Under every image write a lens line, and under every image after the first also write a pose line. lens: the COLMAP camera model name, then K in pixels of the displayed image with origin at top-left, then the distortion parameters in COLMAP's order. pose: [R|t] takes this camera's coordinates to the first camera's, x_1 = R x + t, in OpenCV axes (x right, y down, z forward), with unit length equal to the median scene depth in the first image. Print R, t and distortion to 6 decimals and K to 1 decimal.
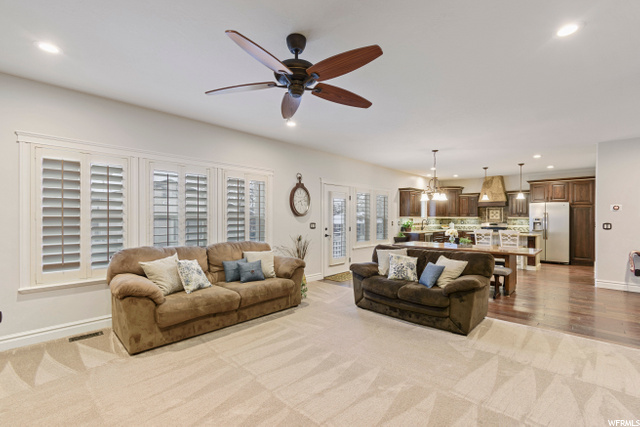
lens RADIAL K [[288.7, 0, 316.5], [0, 288.7, 217.4], [0, 0, 1]] dist [-0.003959, -0.000666]
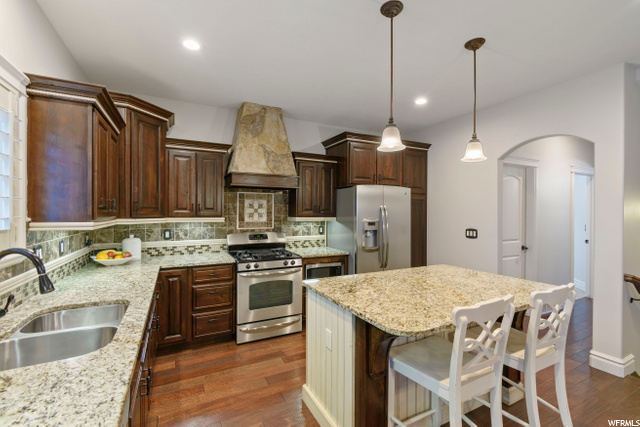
lens RADIAL K [[288.7, 0, 320.1], [0, 288.7, 212.6], [0, 0, 1]] dist [-0.003959, -0.000666]
pose [[0.351087, -0.003098, 0.936338, 0.319103], [-0.004606, 0.999977, 0.005036, -0.010515], [-0.936331, -0.006081, 0.351065, 0.870850]]
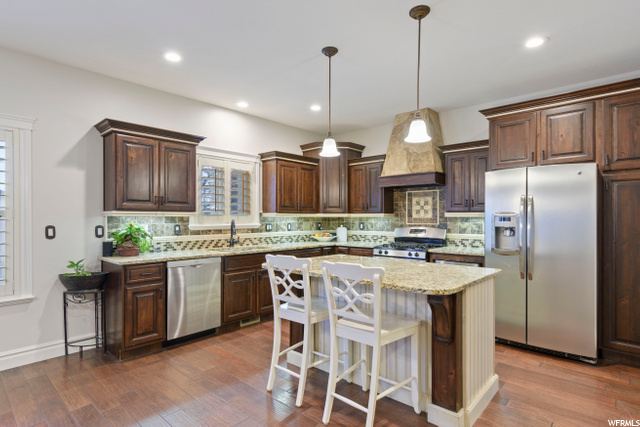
lens RADIAL K [[336.0, 0, 322.8], [0, 336.0, 216.7], [0, 0, 1]] dist [-0.005436, 0.000009]
pose [[0.999569, 0.000279, 0.029351, 0.512395], [-0.000199, 0.999996, -0.002724, 0.005393], [-0.029352, 0.002717, 0.999565, 0.580476]]
